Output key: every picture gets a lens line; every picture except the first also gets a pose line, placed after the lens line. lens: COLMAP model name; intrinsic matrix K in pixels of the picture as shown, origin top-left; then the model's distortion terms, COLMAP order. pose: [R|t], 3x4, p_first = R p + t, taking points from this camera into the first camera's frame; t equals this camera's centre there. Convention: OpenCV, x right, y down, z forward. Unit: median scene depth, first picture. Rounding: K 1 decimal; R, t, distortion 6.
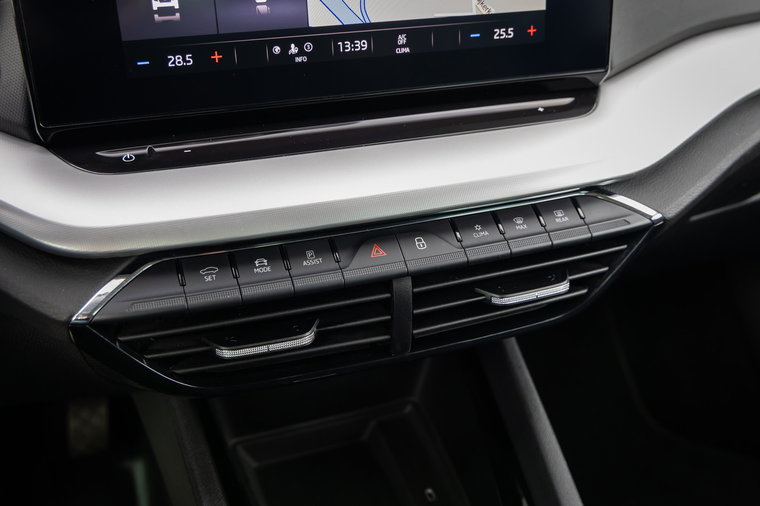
lens RADIAL K [[822.7, 0, 381.0], [0, 822.7, 257.2], [0, 0, 1]] dist [0.008675, 0.000000]
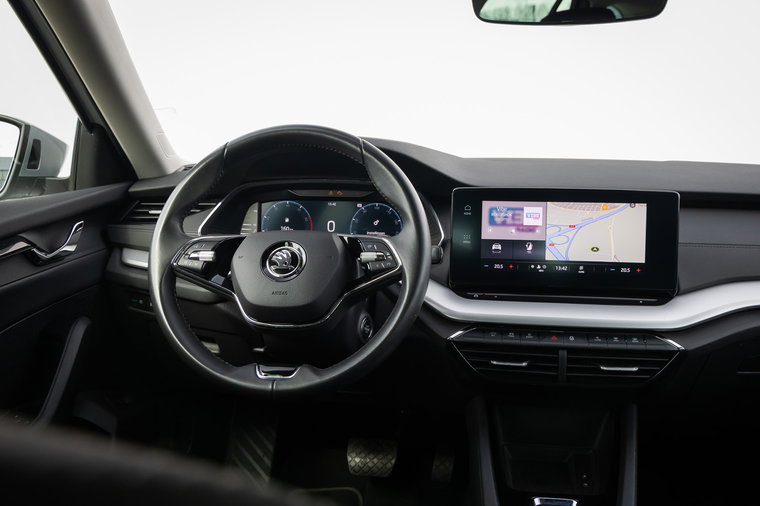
lens RADIAL K [[815.3, 0, 376.8], [0, 815.3, 263.9], [0, 0, 1]] dist [0.013117, 0.000000]
pose [[0.874098, 0.075117, -0.479907, 0.745585], [-0.229753, 0.934406, -0.272212, 0.623191], [0.427980, 0.348200, 0.834020, -1.564064]]
